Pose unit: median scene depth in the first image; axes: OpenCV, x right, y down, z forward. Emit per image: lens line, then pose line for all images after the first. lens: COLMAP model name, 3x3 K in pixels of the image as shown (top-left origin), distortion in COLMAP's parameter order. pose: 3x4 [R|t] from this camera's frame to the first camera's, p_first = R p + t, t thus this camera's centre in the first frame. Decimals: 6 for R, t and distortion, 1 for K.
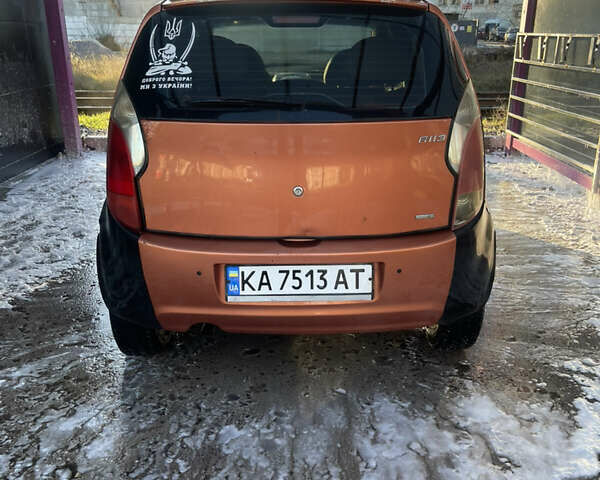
lens RADIAL K [[607.1, 0, 309.9], [0, 607.1, 241.0], [0, 0, 1]] dist [0.047413, -0.011296]
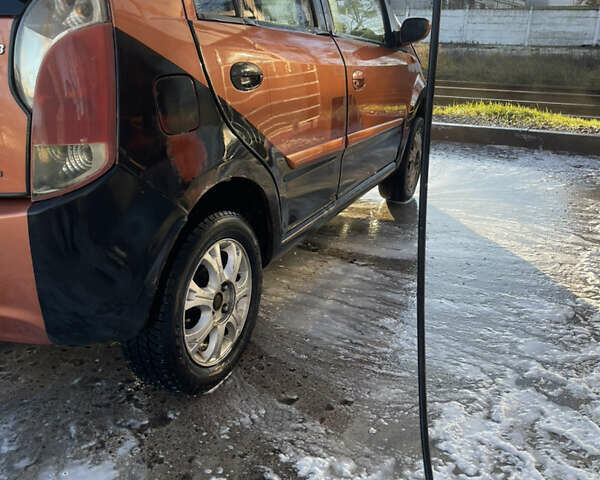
lens RADIAL K [[607.1, 0, 309.9], [0, 607.1, 241.0], [0, 0, 1]] dist [0.047413, -0.011296]
pose [[0.901873, 0.158233, -0.401980, 0.716235], [-0.156445, 0.986974, 0.037510, -0.043881], [0.402679, 0.029059, 0.914880, 0.498189]]
